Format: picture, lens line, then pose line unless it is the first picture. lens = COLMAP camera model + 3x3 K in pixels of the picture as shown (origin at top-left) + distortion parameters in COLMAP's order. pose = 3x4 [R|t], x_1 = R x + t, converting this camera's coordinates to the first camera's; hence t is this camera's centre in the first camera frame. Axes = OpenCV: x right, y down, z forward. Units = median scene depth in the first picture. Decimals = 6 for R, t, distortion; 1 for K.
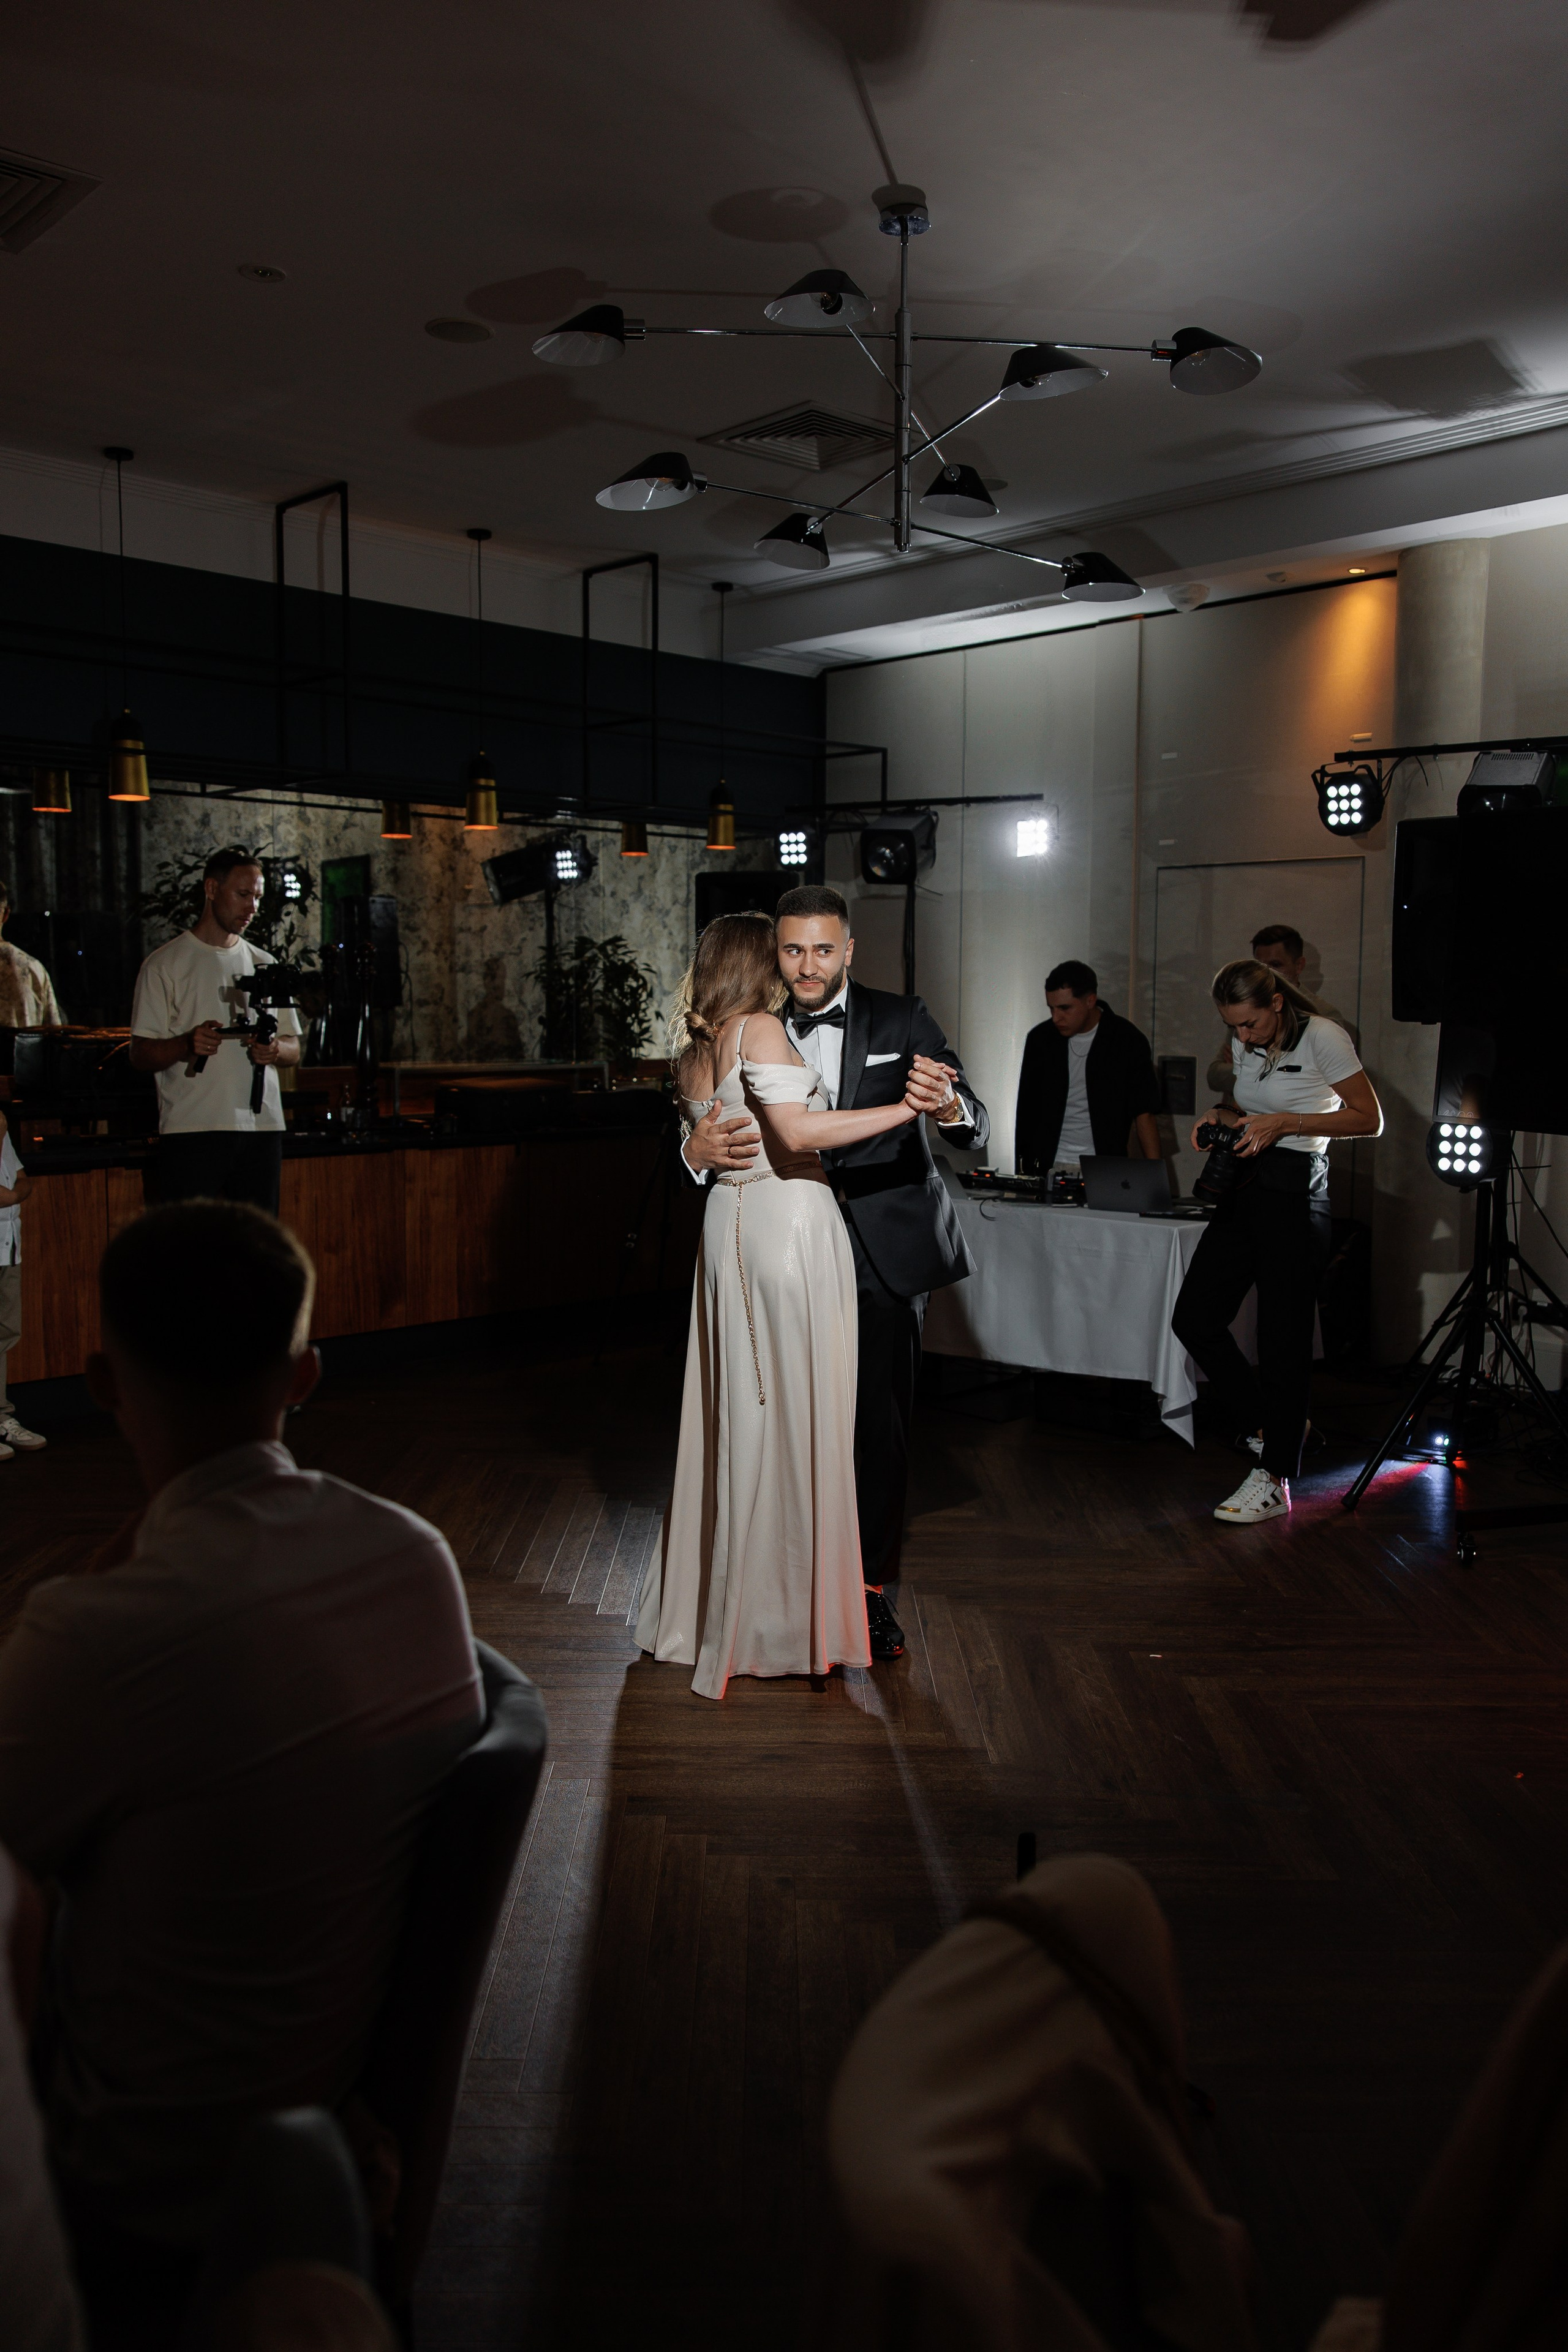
lens RADIAL K [[1780.5, 0, 783.5], [0, 1780.5, 1184.9], [0, 0, 1]] dist [-0.003285, 0.003343]
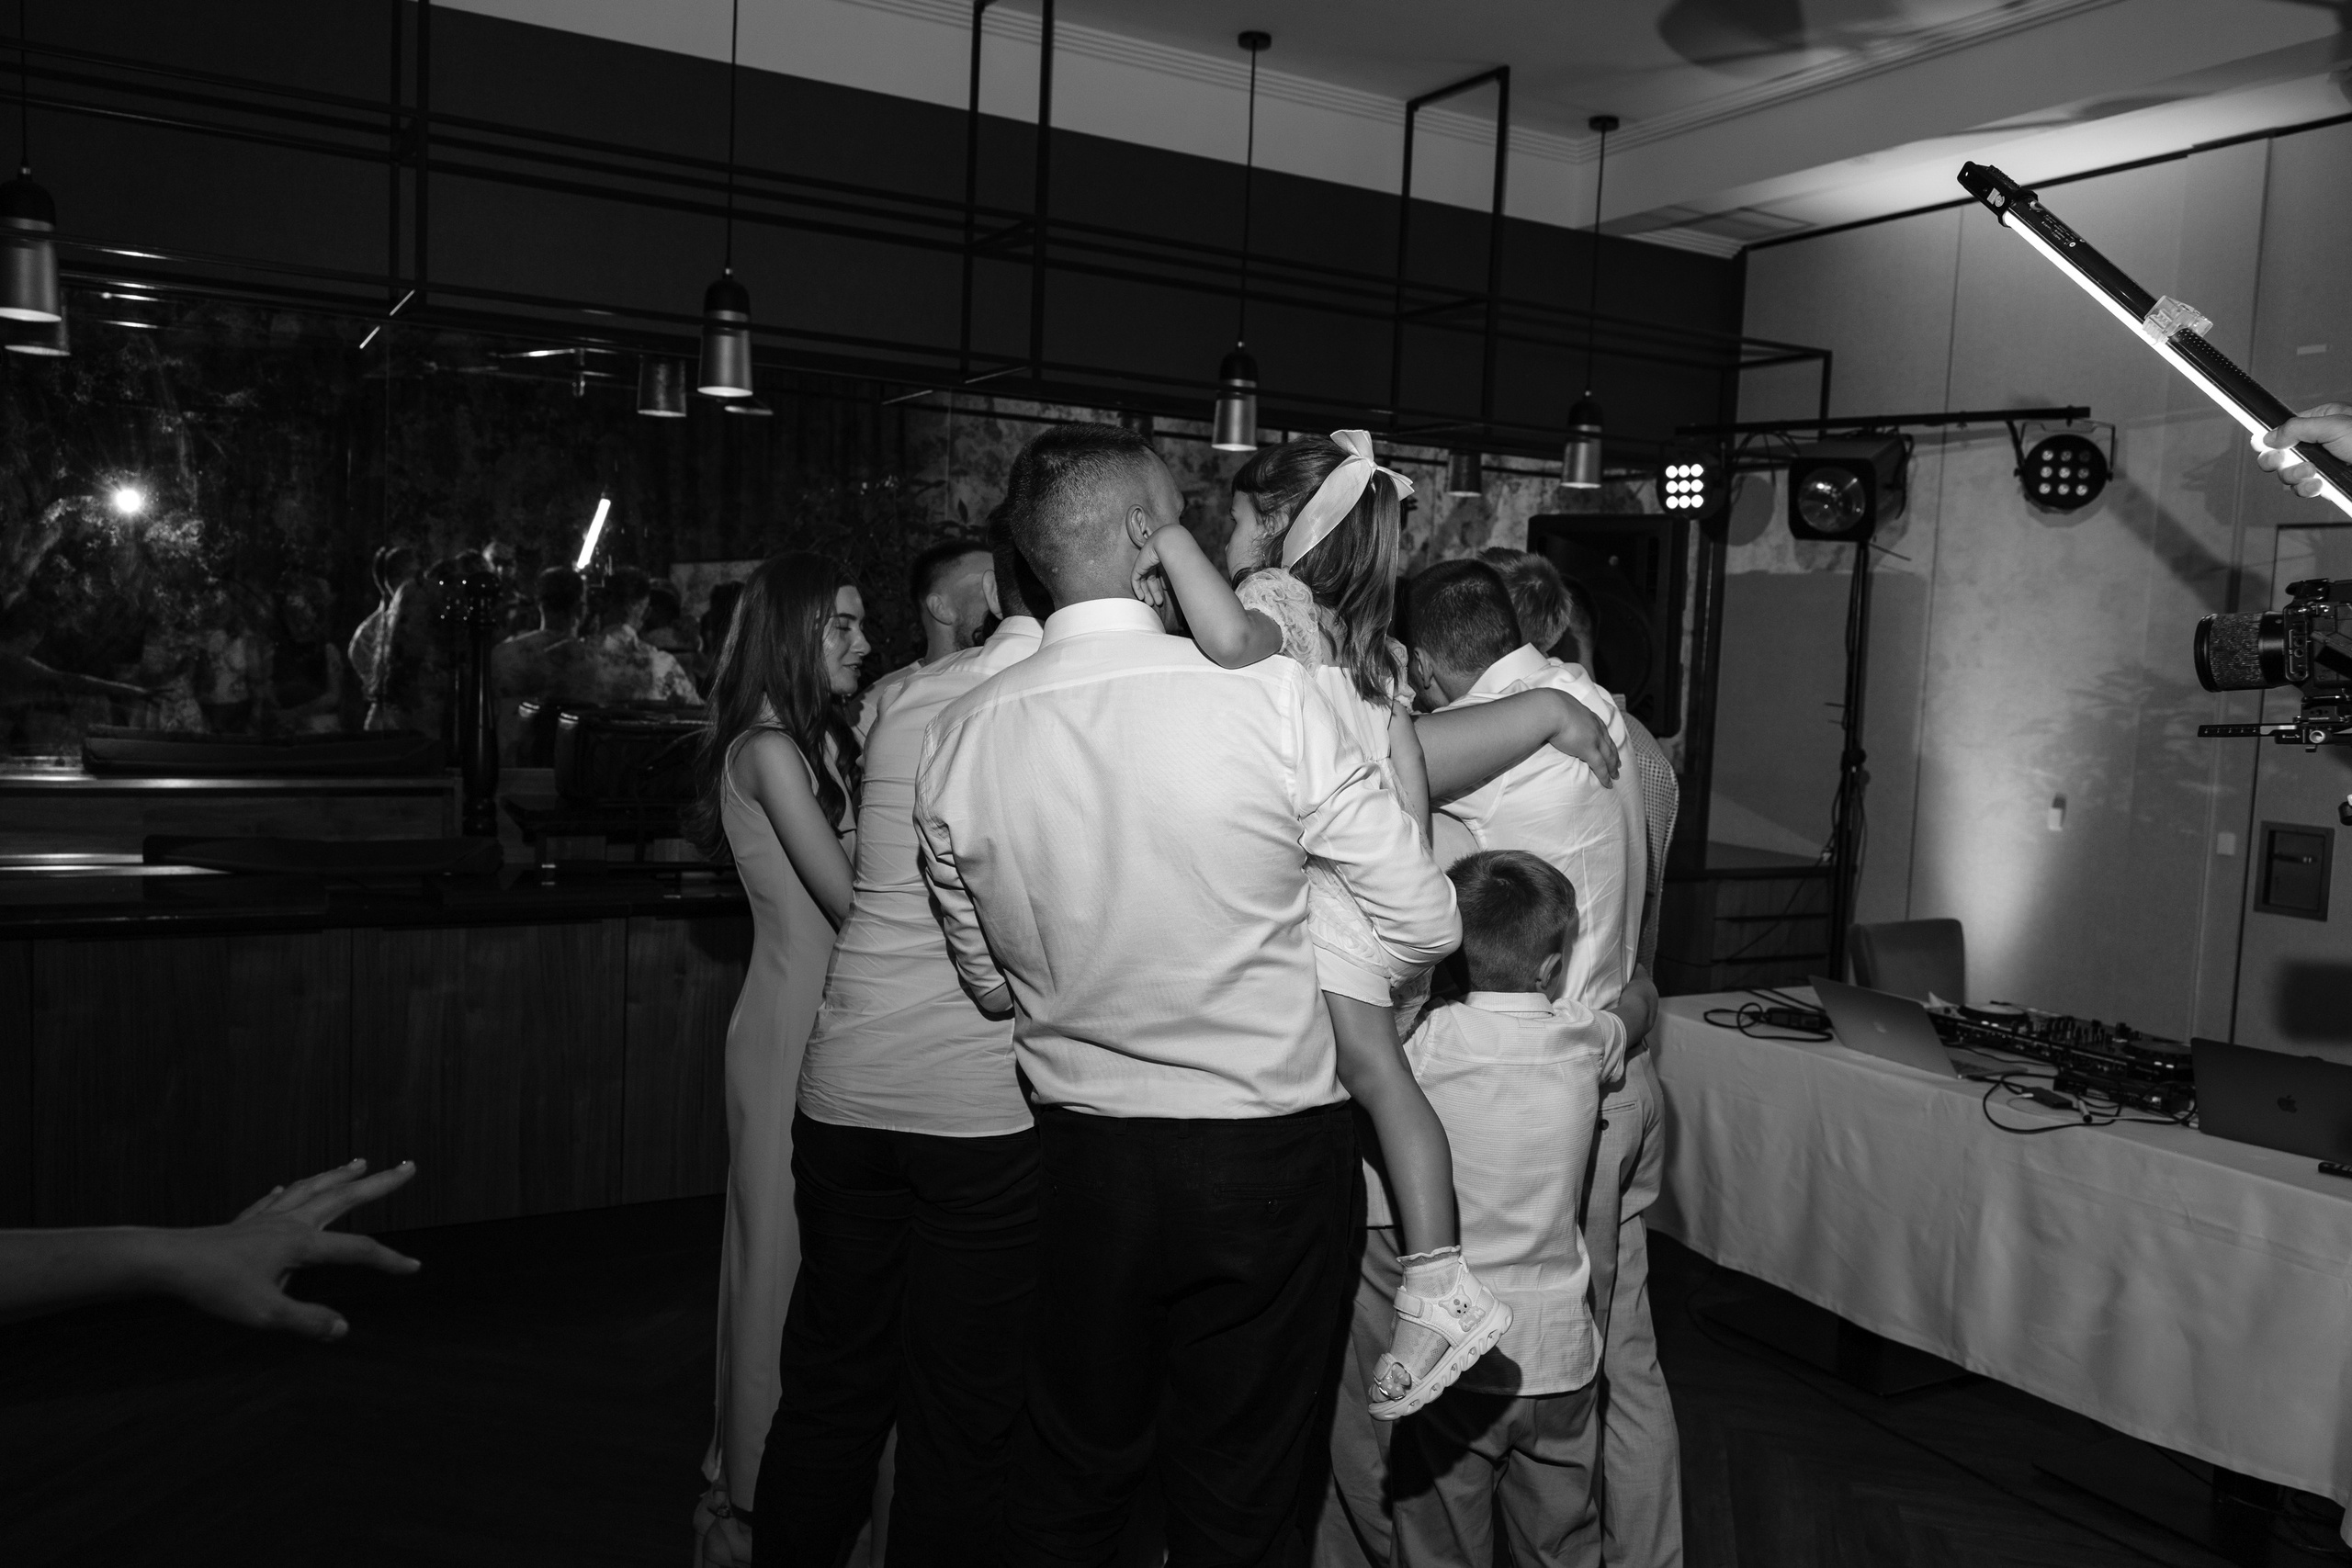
lens RADIAL K [[1780.3, 0, 1178.1], [0, 1780.3, 786.0], [0, 0, 1]] dist [-0.003285, 0.003343]
pose [[0.963274, 0.059095, -0.261937, 0.004172], [-0.067101, 0.997510, -0.021720, -0.044505], [0.260001, 0.038498, 0.964840, 0.285908]]
